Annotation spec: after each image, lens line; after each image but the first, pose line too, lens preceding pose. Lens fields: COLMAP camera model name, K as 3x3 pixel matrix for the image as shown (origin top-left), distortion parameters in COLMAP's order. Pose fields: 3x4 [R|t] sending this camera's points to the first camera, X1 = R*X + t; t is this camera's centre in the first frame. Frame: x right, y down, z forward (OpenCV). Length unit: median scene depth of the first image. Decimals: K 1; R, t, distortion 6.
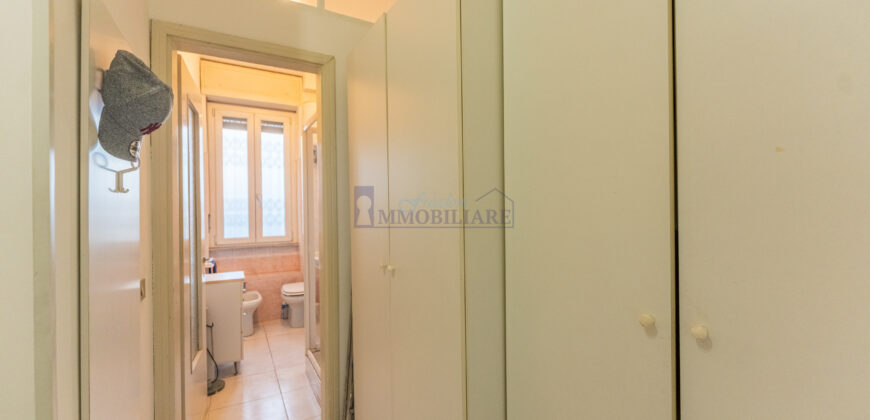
lens RADIAL K [[351.5, 0, 438.1], [0, 351.5, 208.8], [0, 0, 1]] dist [0.001771, 0.000146]
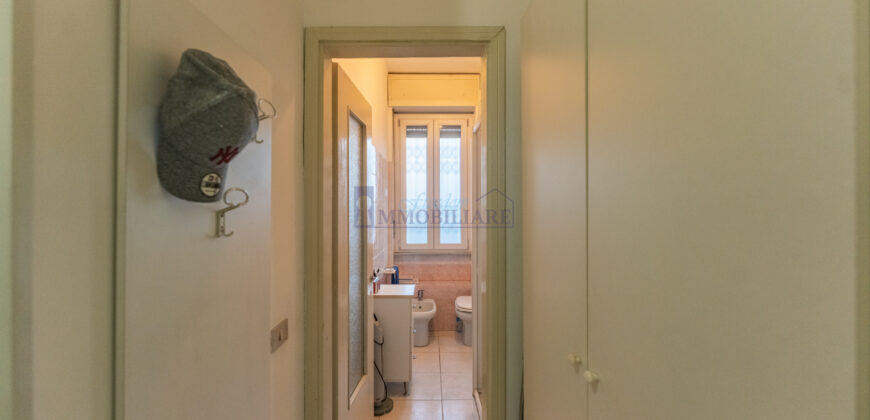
lens RADIAL K [[350.5, 0, 426.7], [0, 350.5, 208.9], [0, 0, 1]] dist [0.001058, -0.003411]
pose [[0.856993, 0.016007, -0.515080, -0.027814], [-0.010983, 0.999858, 0.012798, -0.033132], [0.515212, -0.005311, 0.857047, 0.149571]]
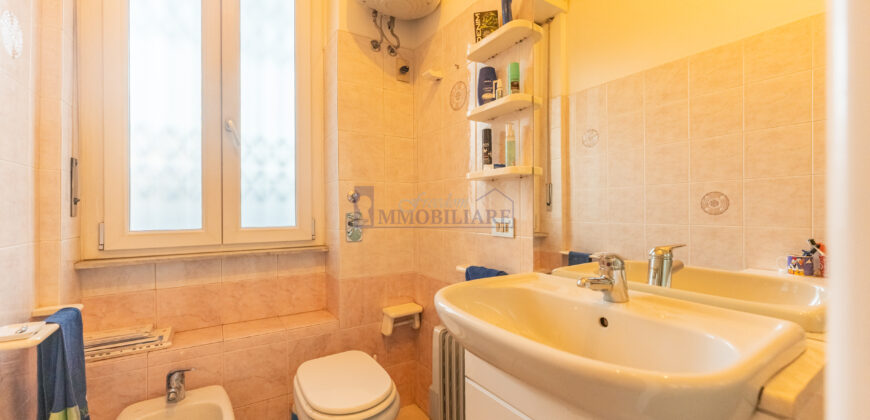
lens RADIAL K [[350.5, 0, 435.8], [0, 350.5, 206.2], [0, 0, 1]] dist [0.001058, -0.003411]
pose [[0.999200, 0.001617, 0.039953, -0.321467], [-0.000884, 0.999831, -0.018366, 0.065729], [-0.039976, 0.018316, 0.999033, 0.651269]]
